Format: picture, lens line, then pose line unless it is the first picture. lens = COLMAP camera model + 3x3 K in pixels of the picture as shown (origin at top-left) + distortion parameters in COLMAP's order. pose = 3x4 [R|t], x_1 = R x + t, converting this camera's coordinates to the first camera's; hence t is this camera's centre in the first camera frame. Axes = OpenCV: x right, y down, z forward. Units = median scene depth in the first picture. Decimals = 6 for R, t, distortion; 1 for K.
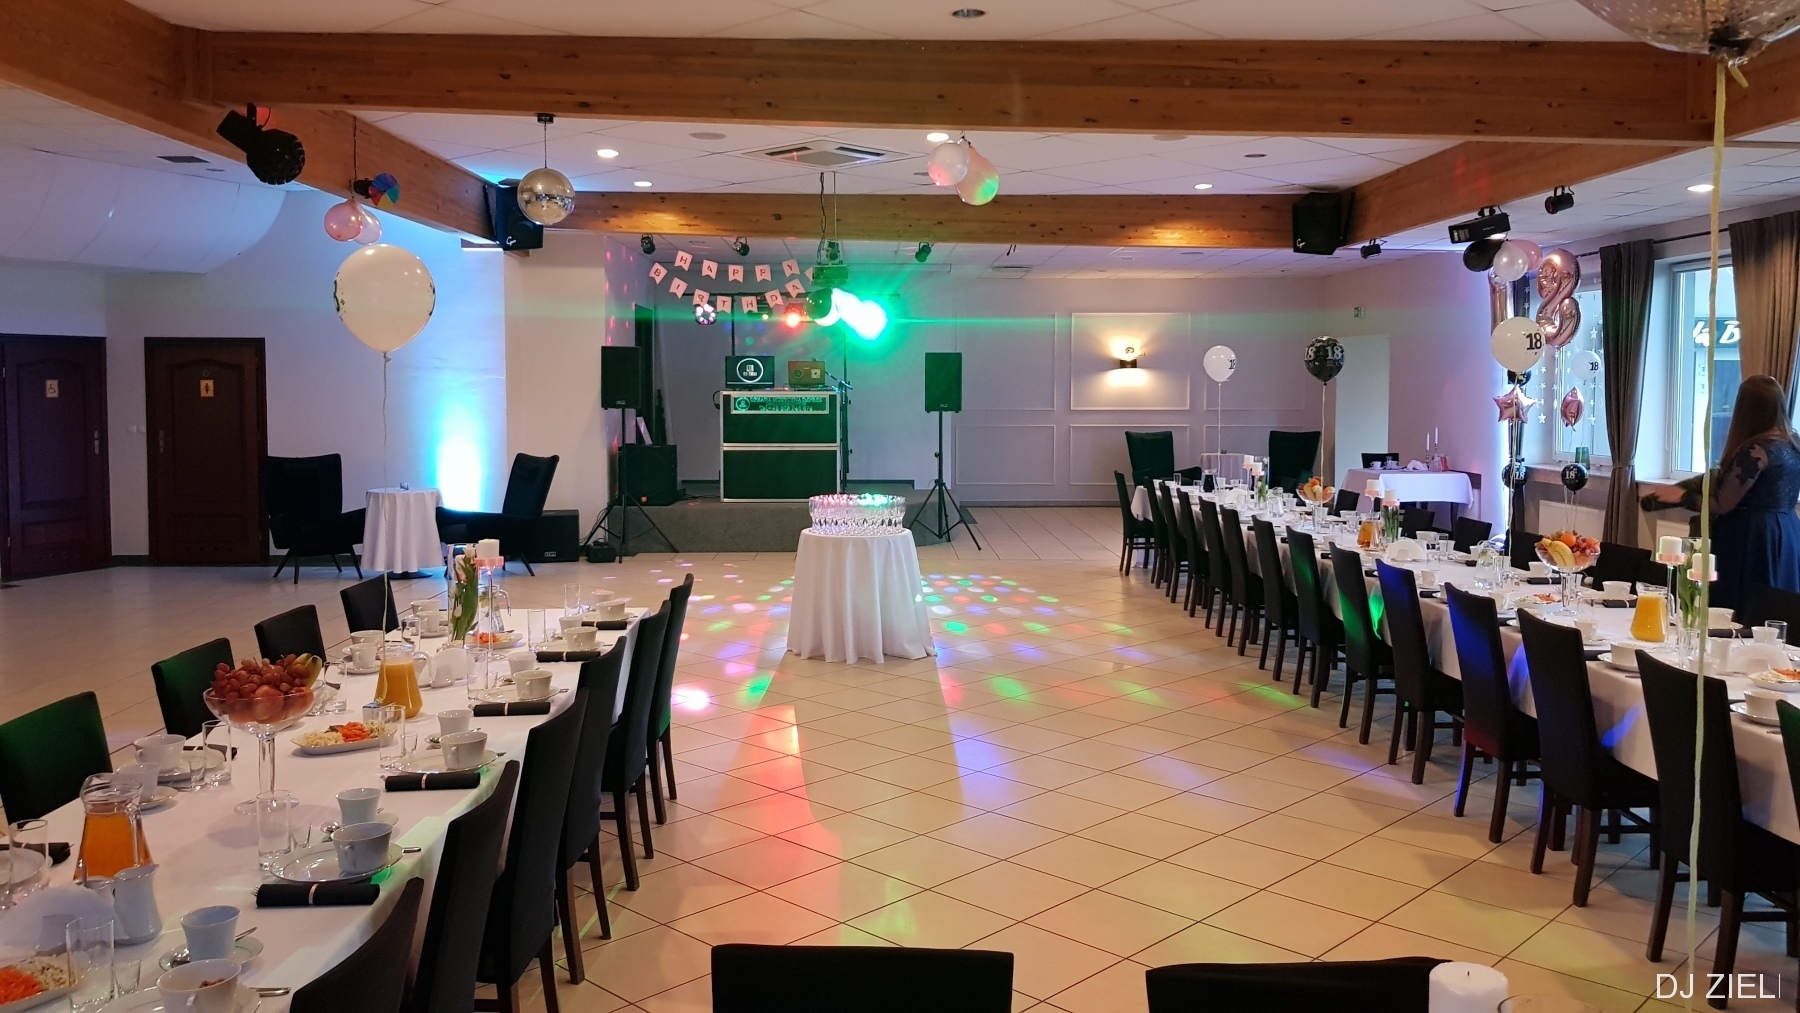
lens RADIAL K [[1435.3, 0, 928.2], [0, 1435.3, 504.0], [0, 0, 1]] dist [0.018227, -0.002761]
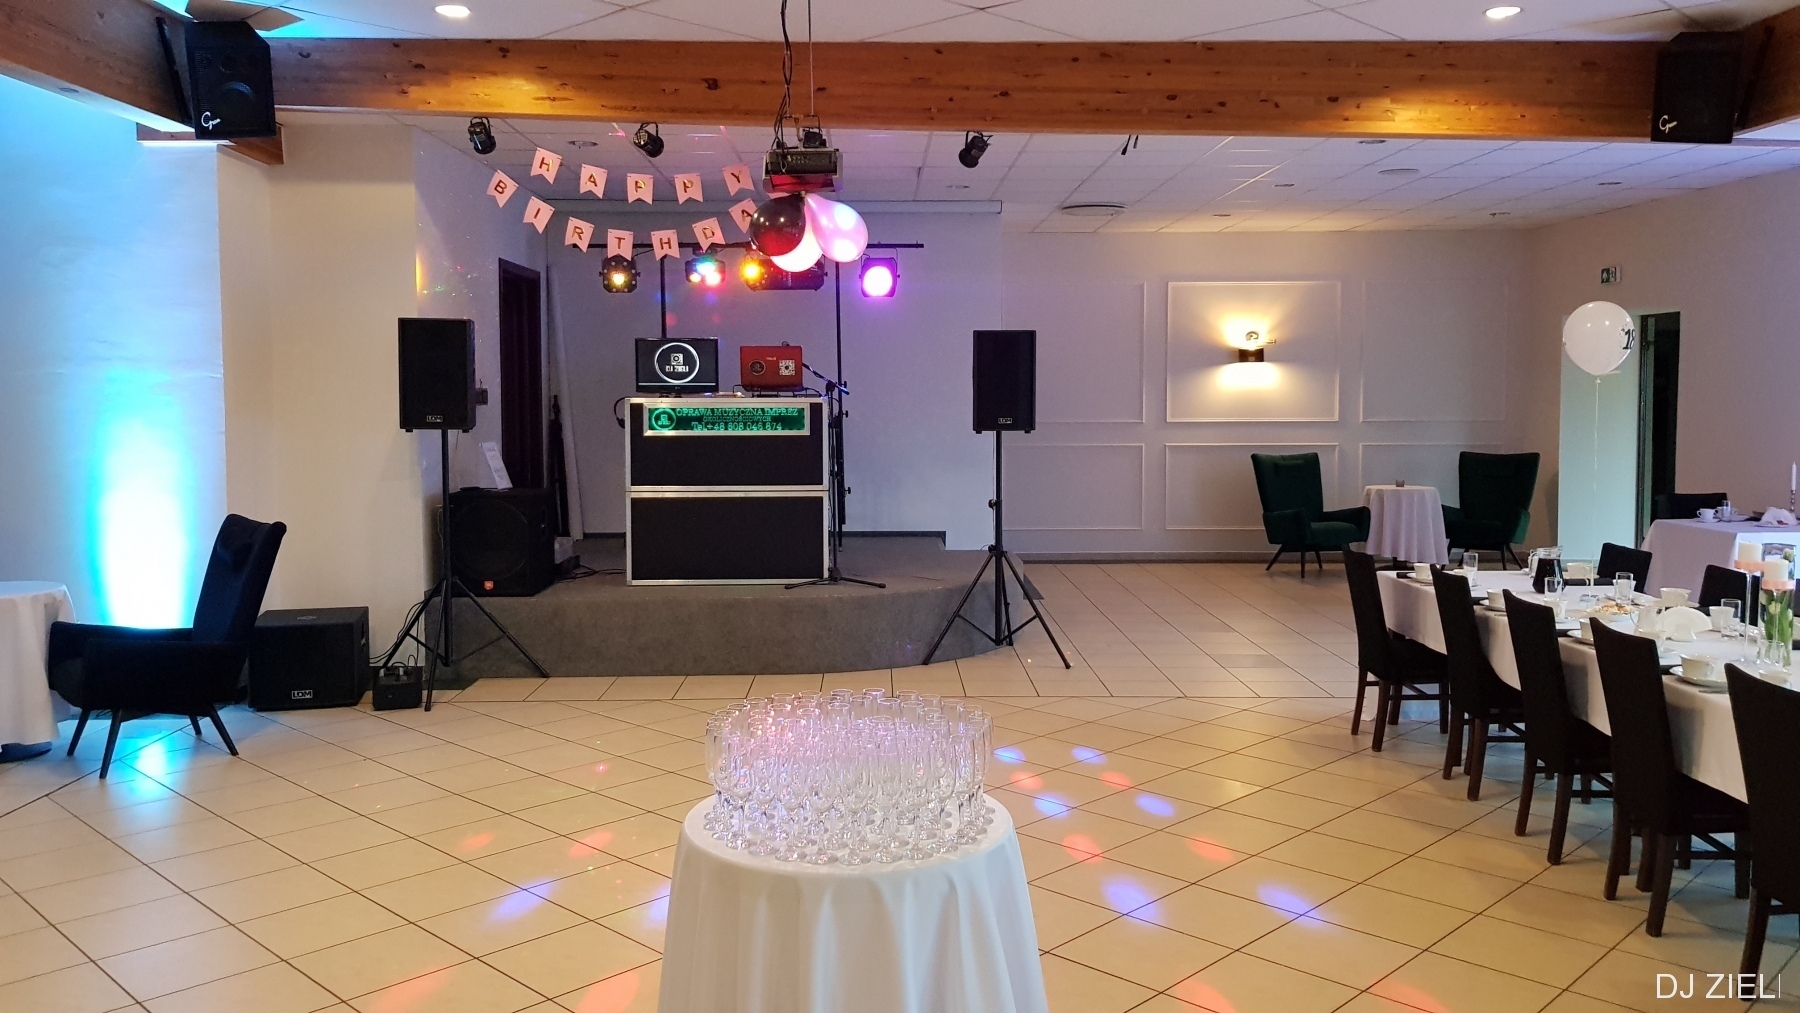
lens RADIAL K [[1551.1, 0, 905.0], [0, 1551.1, 432.6], [0, 0, 1]] dist [0.194198, 0.001403]
pose [[0.999432, -0.004466, -0.033401, -0.010564], [0.002678, 0.998571, -0.053375, -0.032127], [0.033592, 0.053256, 0.998016, 0.392891]]
